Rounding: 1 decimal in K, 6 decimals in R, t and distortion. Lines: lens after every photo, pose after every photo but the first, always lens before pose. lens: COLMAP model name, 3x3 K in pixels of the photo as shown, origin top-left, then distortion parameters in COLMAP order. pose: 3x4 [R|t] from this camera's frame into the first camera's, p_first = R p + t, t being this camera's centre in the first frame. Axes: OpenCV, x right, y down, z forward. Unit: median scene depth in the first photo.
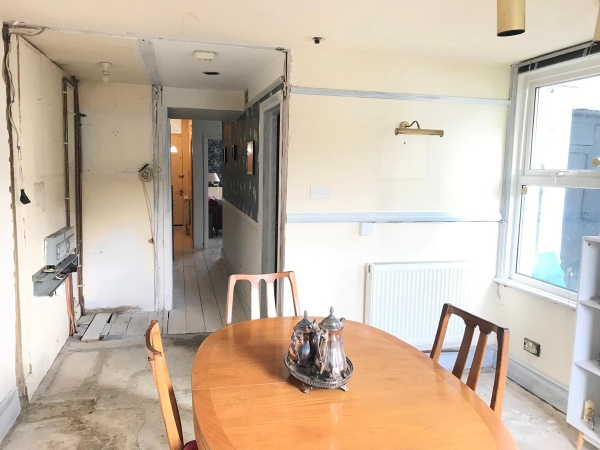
lens RADIAL K [[499.4, 0, 300.0], [0, 499.4, 225.0], [0, 0, 1]] dist [0.088624, -0.002288]
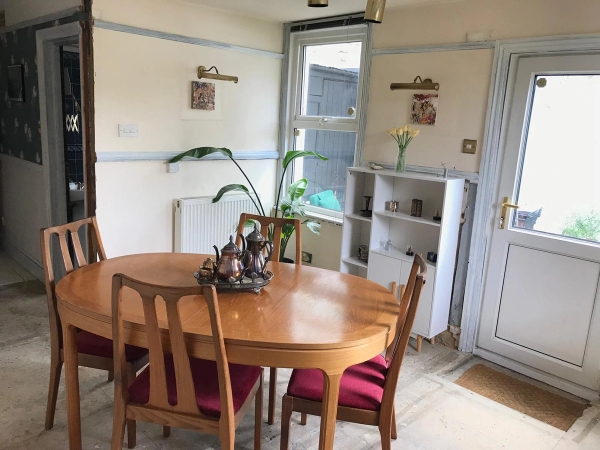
lens RADIAL K [[476.3, 0, 300.0], [0, 476.3, 225.0], [0, 0, 1]] dist [0.067396, -0.004853]
pose [[0.887440, -0.080781, 0.453789, -0.098125], [0.024259, 0.991344, 0.129033, 0.004827], [-0.460284, -0.103501, 0.881718, -0.042652]]
